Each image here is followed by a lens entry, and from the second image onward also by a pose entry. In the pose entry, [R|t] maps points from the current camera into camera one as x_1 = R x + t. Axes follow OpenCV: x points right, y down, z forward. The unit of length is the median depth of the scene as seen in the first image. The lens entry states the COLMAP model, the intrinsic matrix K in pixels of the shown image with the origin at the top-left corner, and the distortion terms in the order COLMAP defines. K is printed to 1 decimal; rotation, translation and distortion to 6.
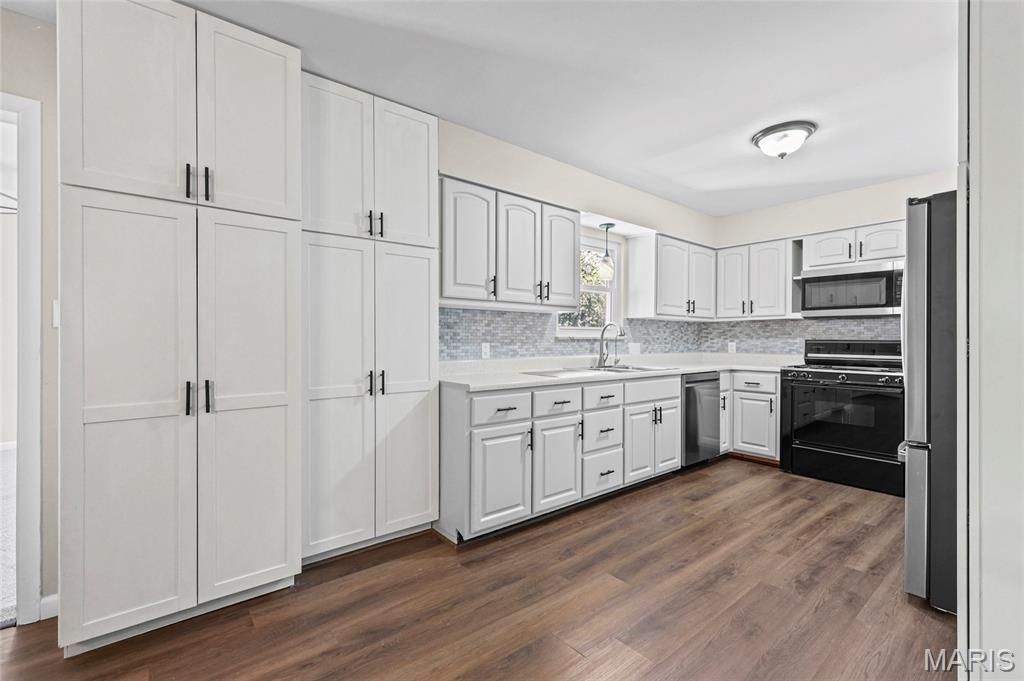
lens RADIAL K [[449.5, 0, 510.1], [0, 449.5, 341.0], [0, 0, 1]] dist [0.007326, -0.000847]
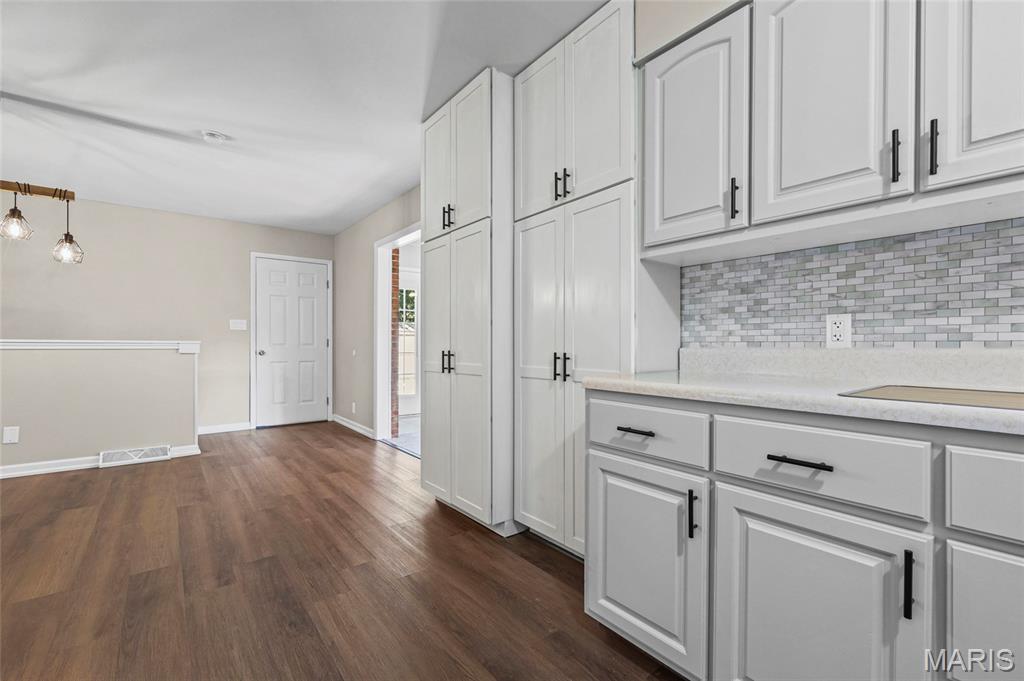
lens RADIAL K [[449.5, 0, 510.3], [0, 449.5, 343.7], [0, 0, 1]] dist [0.007326, -0.000847]
pose [[-0.024884, -0.002353, -0.999688, 0.443254], [-0.005048, 0.999985, -0.002228, 0.039061], [0.999678, 0.004991, -0.024896, 0.709909]]
